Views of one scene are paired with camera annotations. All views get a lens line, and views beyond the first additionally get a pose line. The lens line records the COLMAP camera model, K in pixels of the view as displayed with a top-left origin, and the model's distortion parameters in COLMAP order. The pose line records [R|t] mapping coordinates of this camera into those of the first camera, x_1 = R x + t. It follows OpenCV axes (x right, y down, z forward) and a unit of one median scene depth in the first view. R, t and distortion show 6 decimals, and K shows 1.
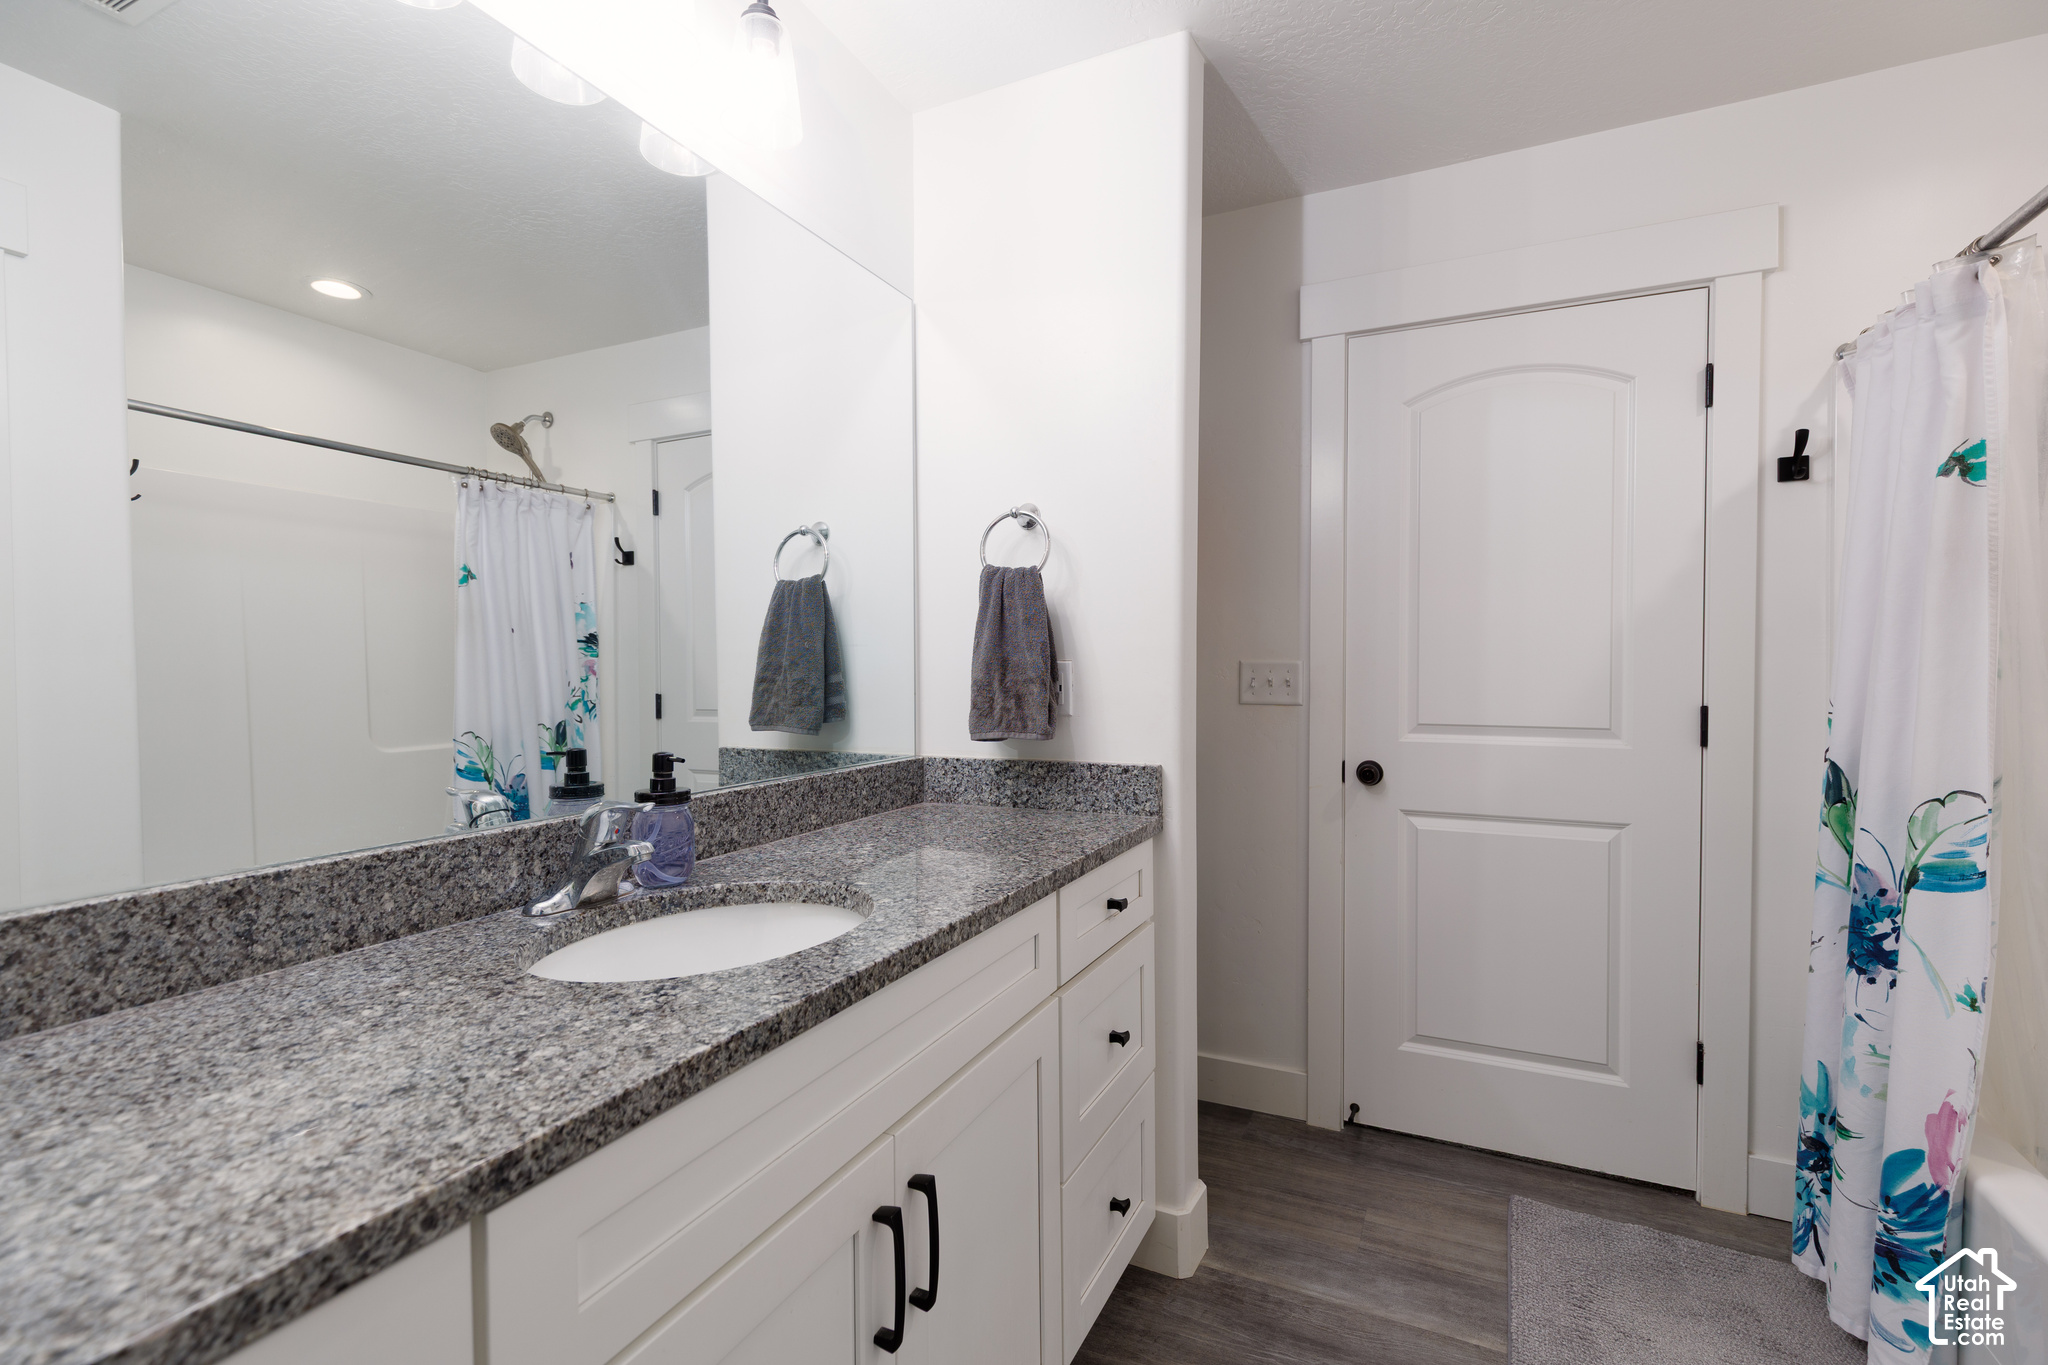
lens RADIAL K [[915.4, 0, 1012.3], [0, 915.4, 679.8], [0, 0, 1]] dist [0.007649, -0.001776]
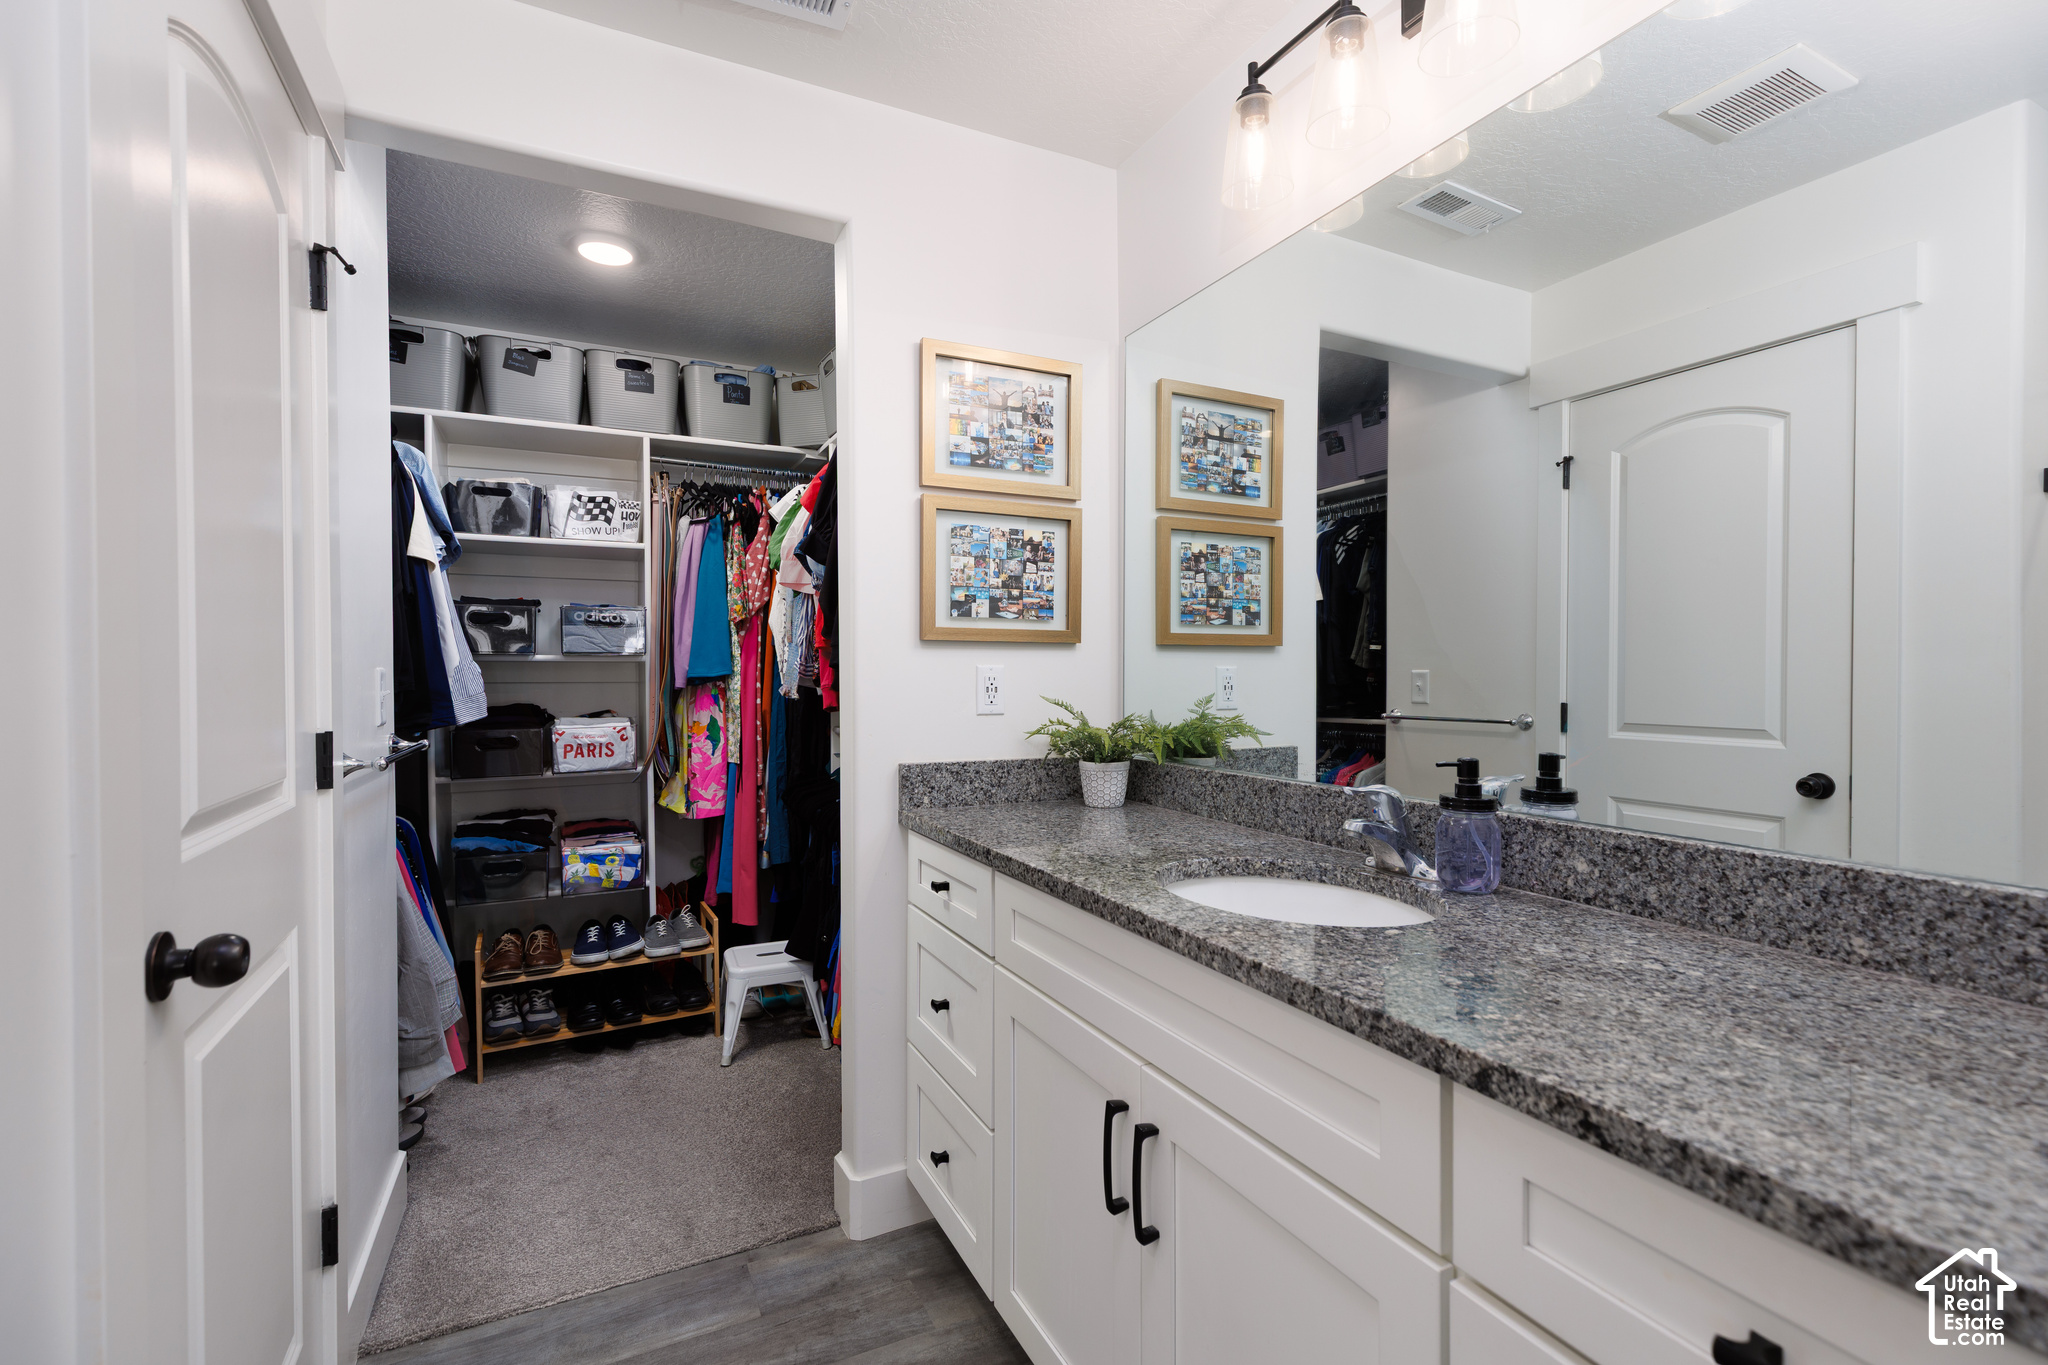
lens RADIAL K [[915.4, 0, 1021.0], [0, 915.4, 680.1], [0, 0, 1]] dist [0.007649, -0.001776]
pose [[-0.609524, 0.010183, -0.792702, 0.778937], [-0.011032, 0.999712, 0.021324, -0.019351], [0.792691, 0.021742, -0.609236, 1.390745]]
